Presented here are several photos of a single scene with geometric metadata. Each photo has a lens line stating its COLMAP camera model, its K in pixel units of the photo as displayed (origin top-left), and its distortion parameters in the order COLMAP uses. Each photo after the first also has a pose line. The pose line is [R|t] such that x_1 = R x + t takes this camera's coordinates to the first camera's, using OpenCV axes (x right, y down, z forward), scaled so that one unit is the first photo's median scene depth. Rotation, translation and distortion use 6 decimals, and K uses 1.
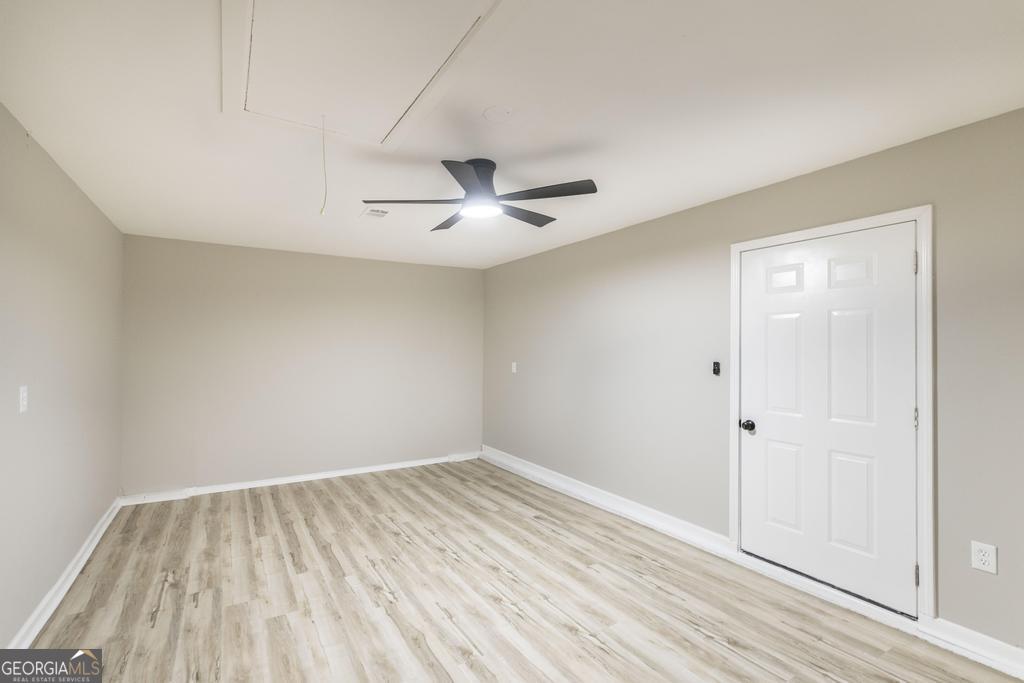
lens RADIAL K [[458.7, 0, 513.5], [0, 458.7, 346.9], [0, 0, 1]] dist [0.000227, 0.000278]
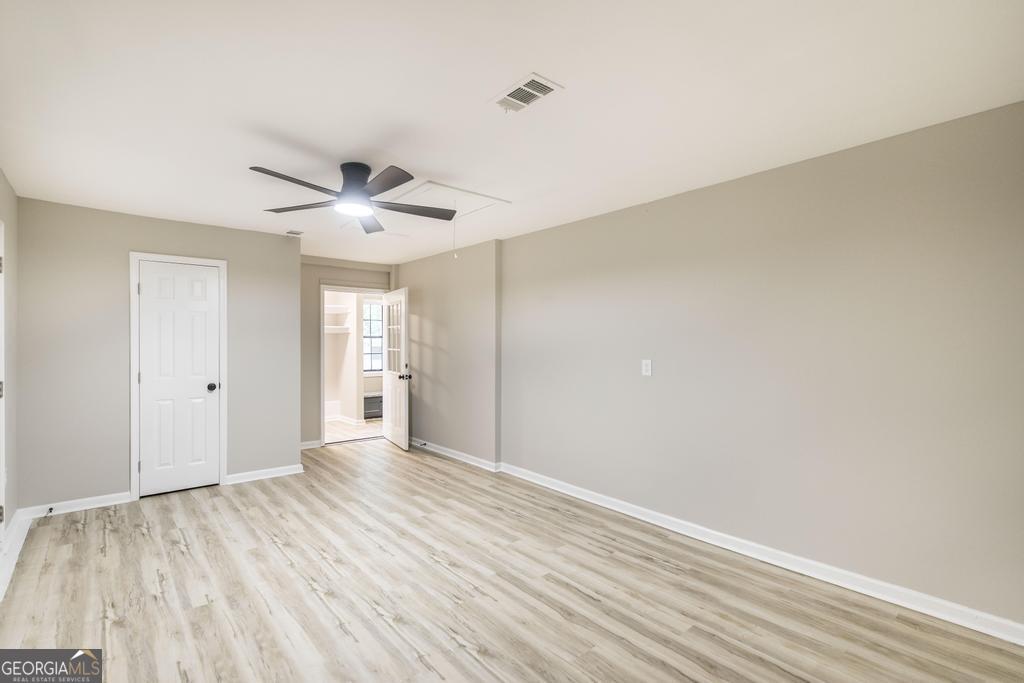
lens RADIAL K [[458.7, 0, 509.7], [0, 458.7, 341.1], [0, 0, 1]] dist [0.000227, 0.000278]
pose [[-0.984859, -0.002486, -0.173340, -0.230984], [-0.000571, 0.999938, -0.011098, 0.022009], [0.173357, -0.010831, -0.984800, 1.996840]]
